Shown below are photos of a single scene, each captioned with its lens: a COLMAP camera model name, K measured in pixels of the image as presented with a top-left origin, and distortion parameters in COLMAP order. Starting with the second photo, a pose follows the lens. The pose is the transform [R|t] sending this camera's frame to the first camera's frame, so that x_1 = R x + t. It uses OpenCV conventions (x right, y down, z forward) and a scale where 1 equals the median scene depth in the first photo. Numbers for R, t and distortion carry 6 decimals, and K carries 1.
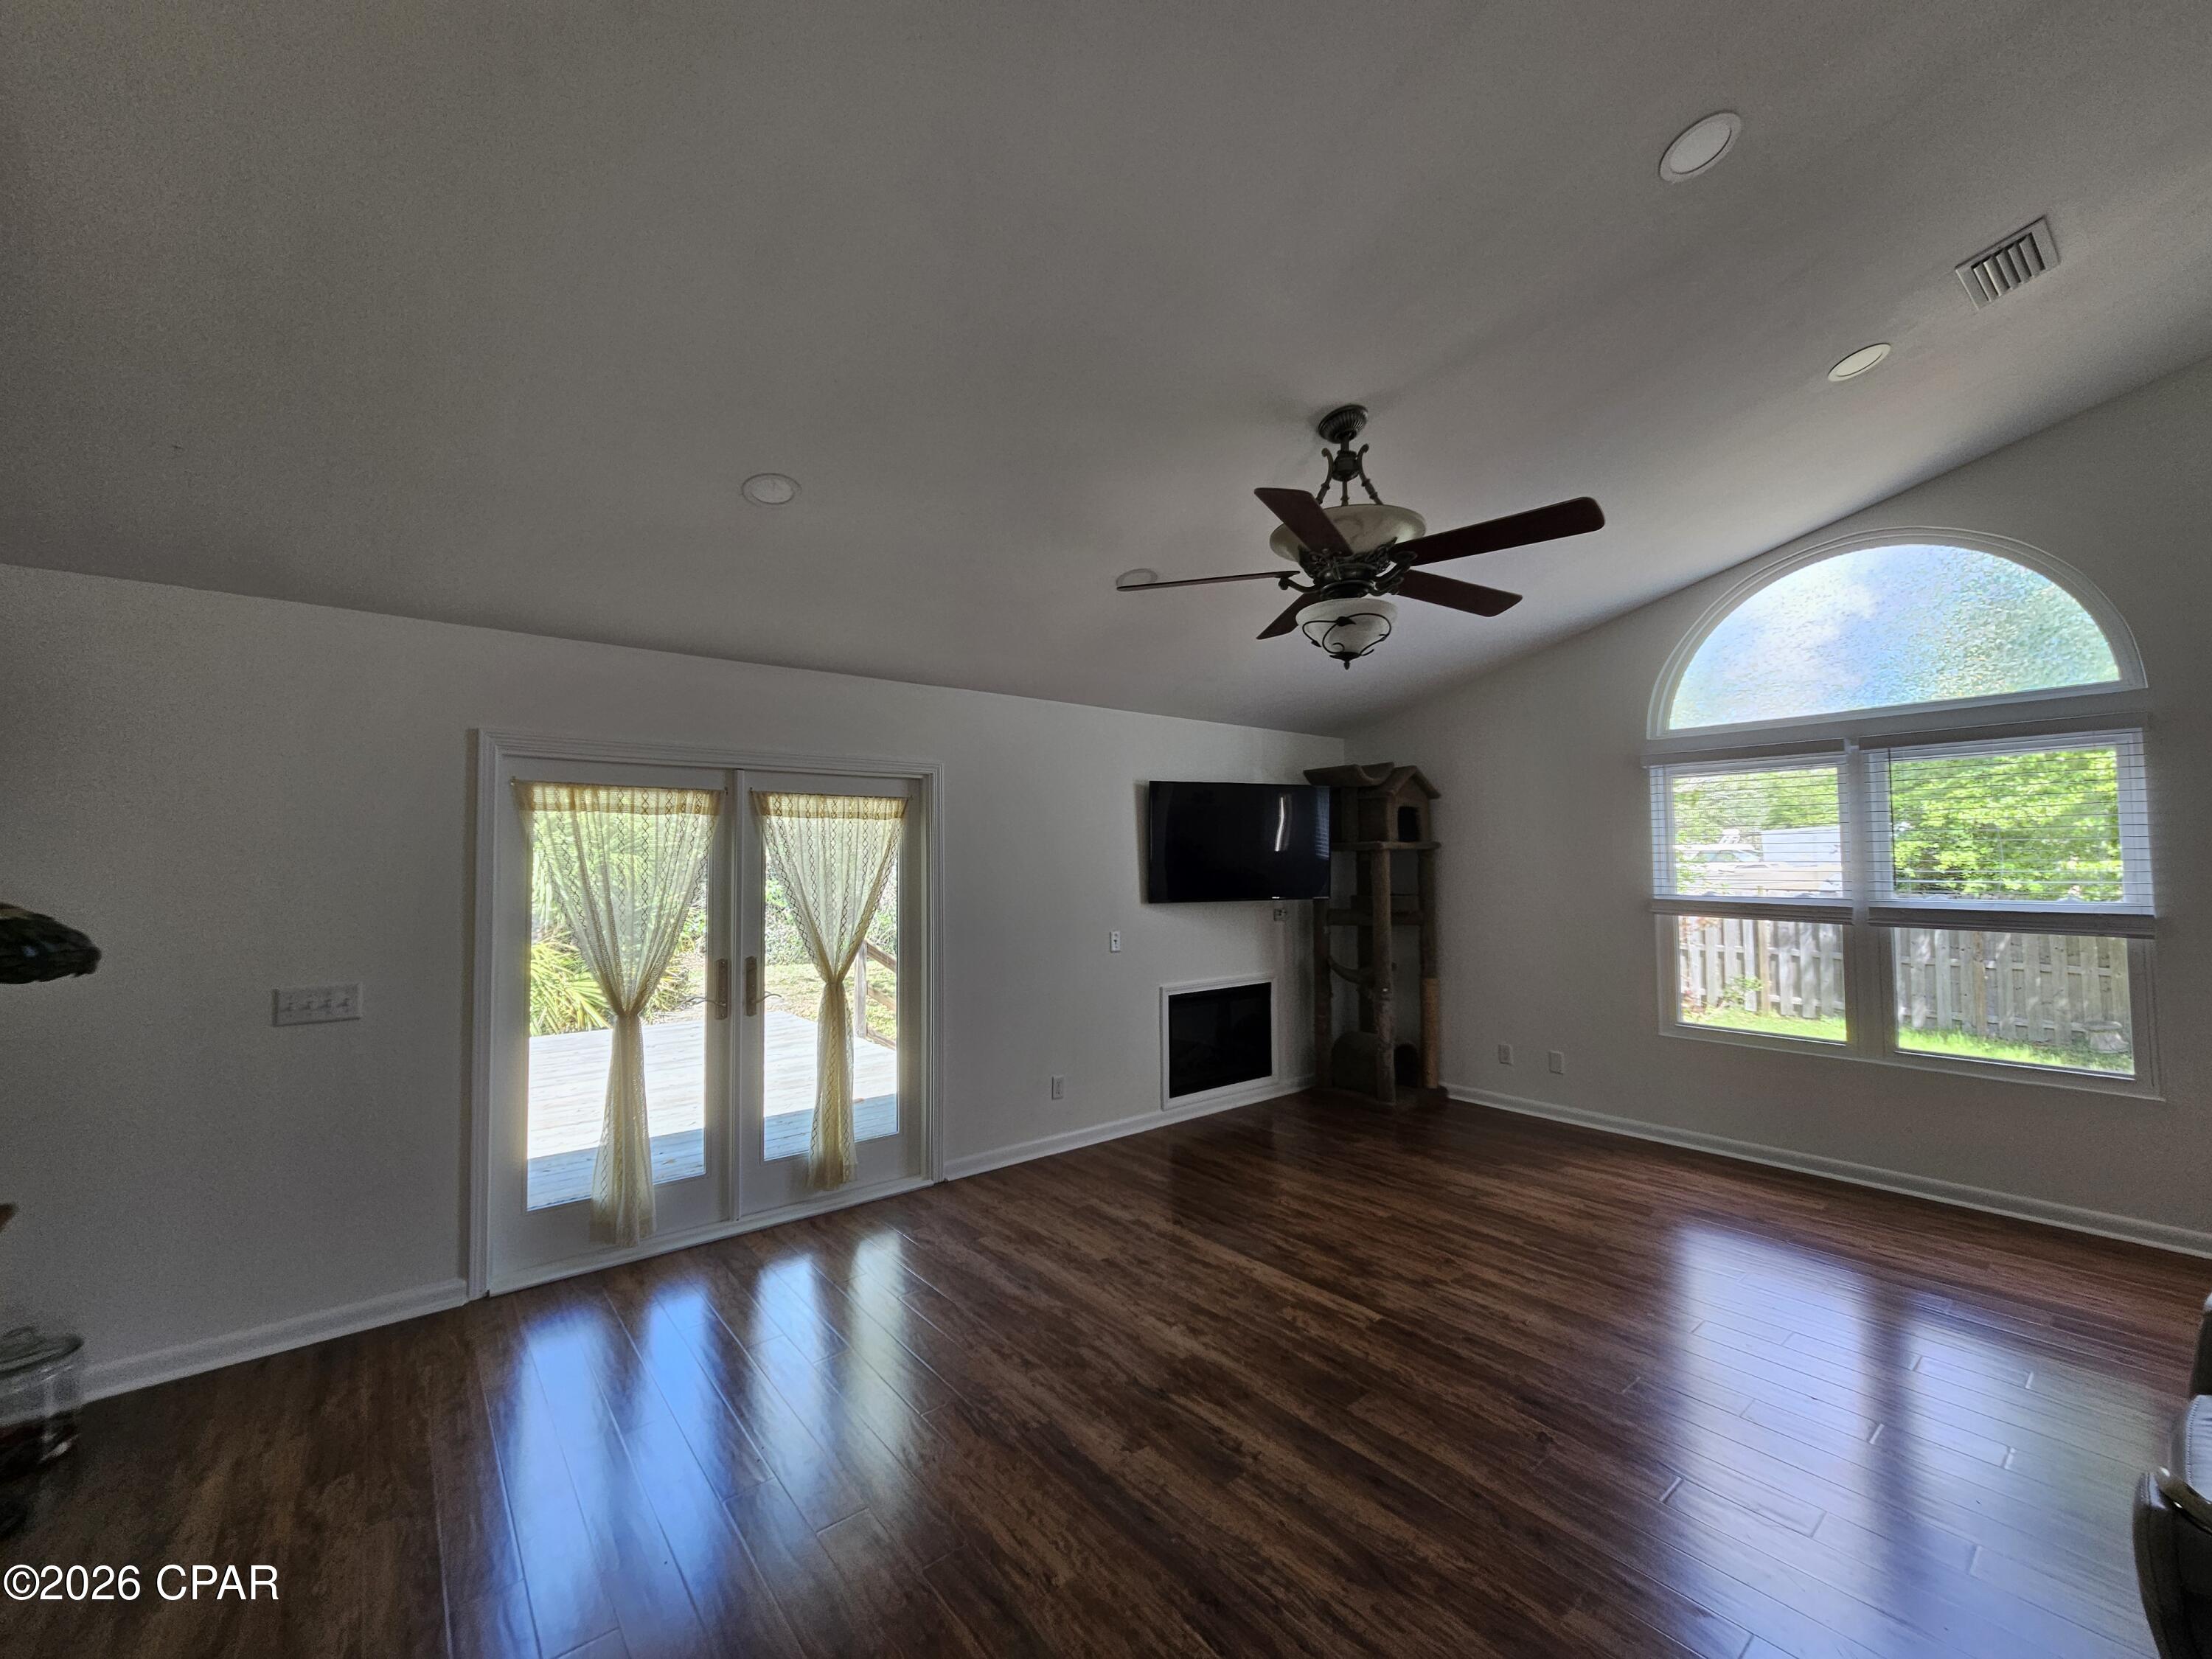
lens RADIAL K [[884.9, 0, 1114.4], [0, 884.9, 817.1], [0, 0, 1]] dist [-0.001317, 0.000345]
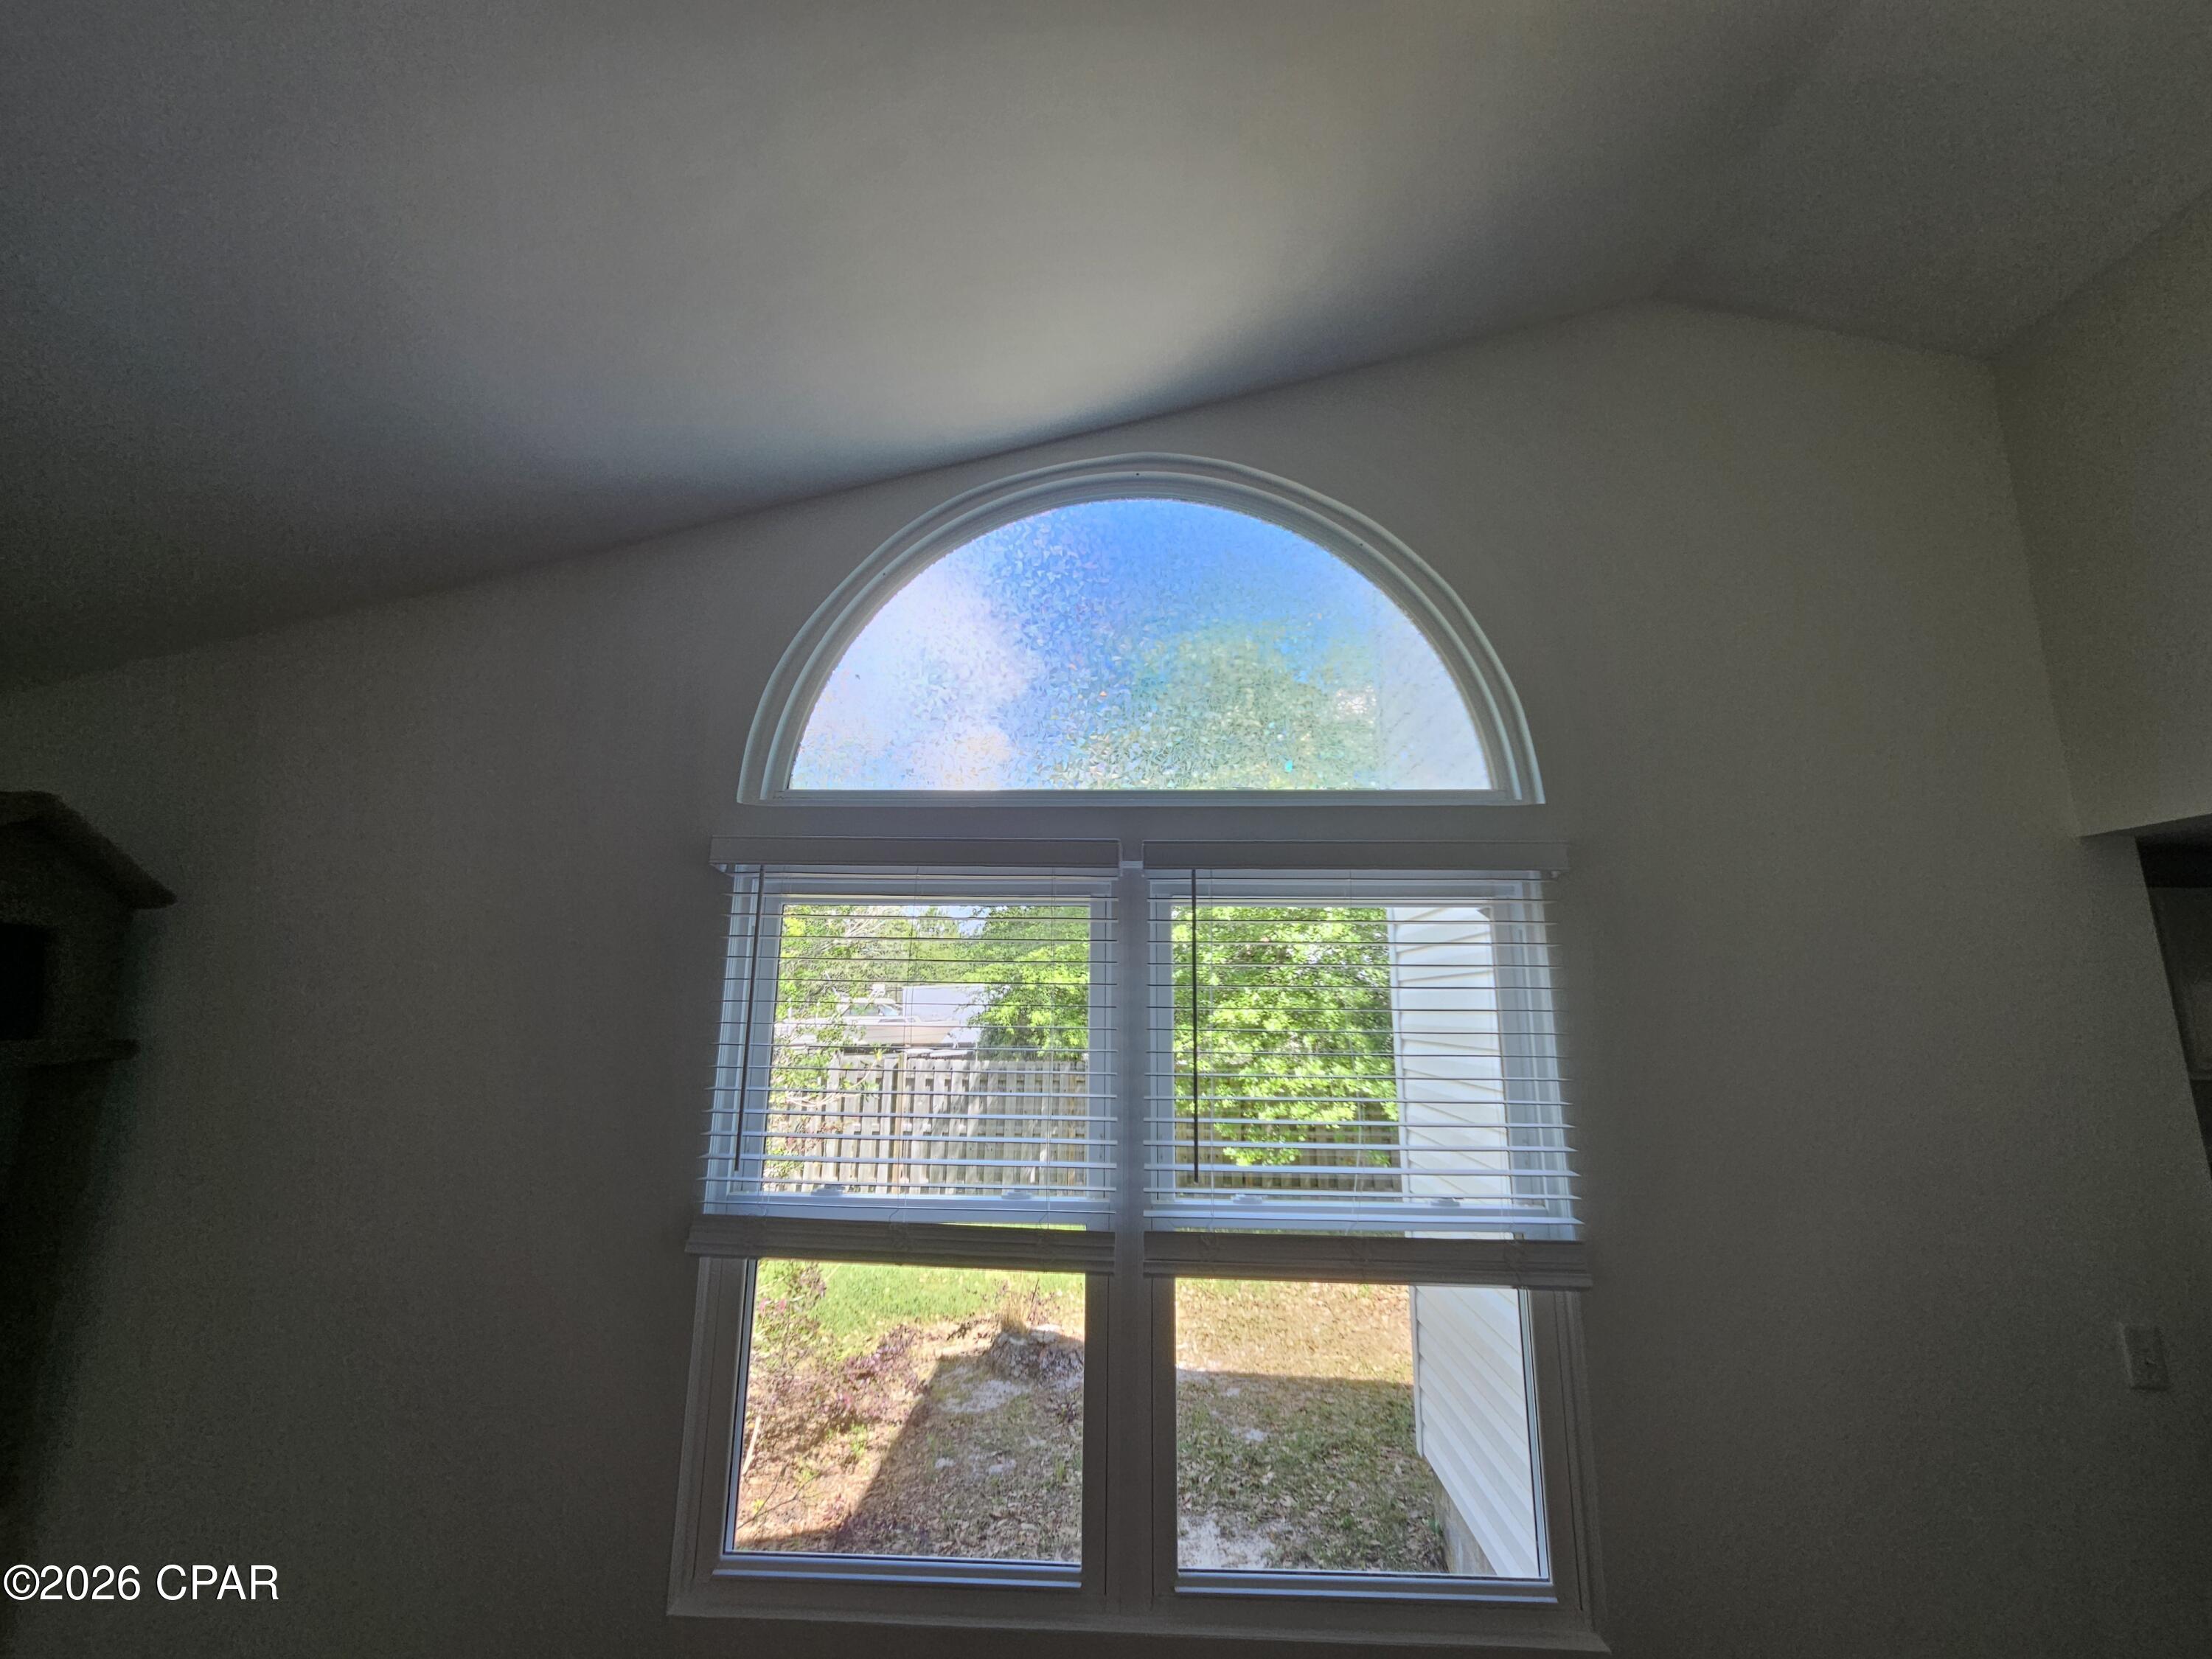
lens RADIAL K [[884.9, 0, 1114.4], [0, 884.9, 817.1], [0, 0, 1]] dist [-0.001317, 0.000345]
pose [[0.647918, 0.172088, 0.742016, 0.482266], [-0.050748, 0.981733, -0.183371, -0.016725], [-0.760018, 0.081153, 0.644816, 0.707486]]
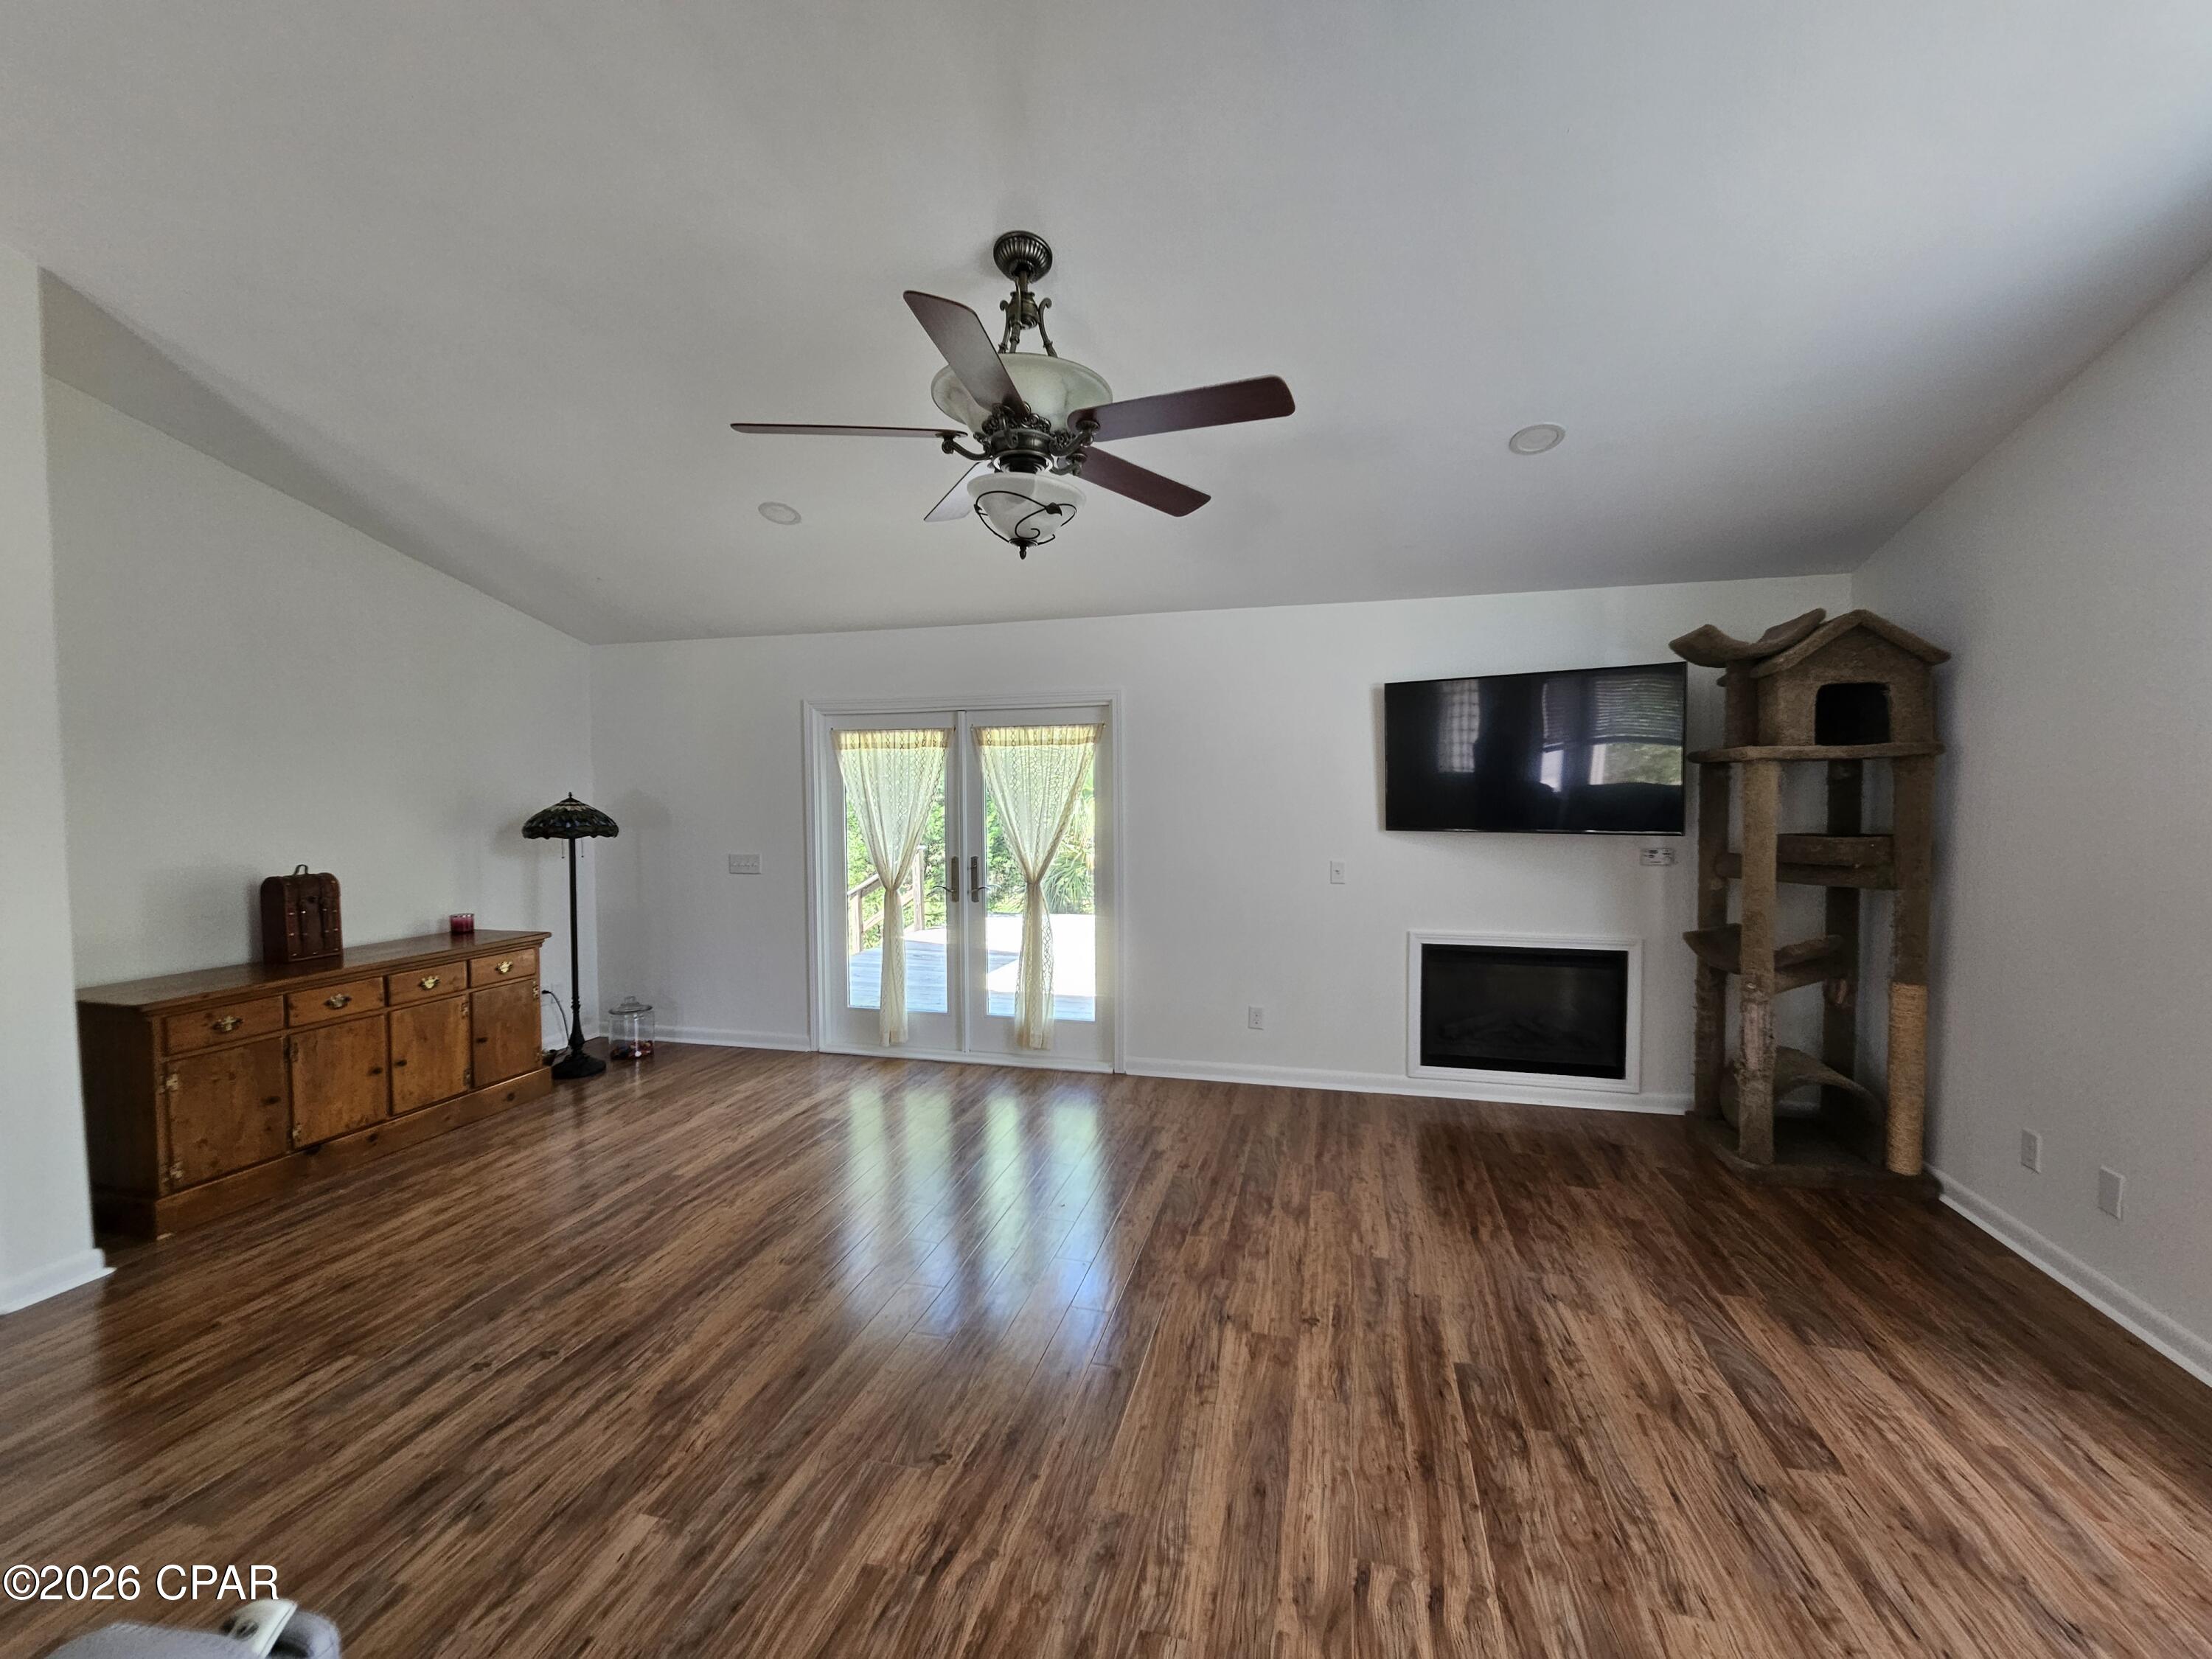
lens RADIAL K [[884.9, 0, 1114.4], [0, 884.9, 817.1], [0, 0, 1]] dist [-0.001317, 0.000345]
pose [[0.607479, 0.028294, -0.793832, 0.686472], [0.043190, 0.996711, 0.068575, 0.020207], [0.793161, -0.075944, 0.604259, 0.367172]]
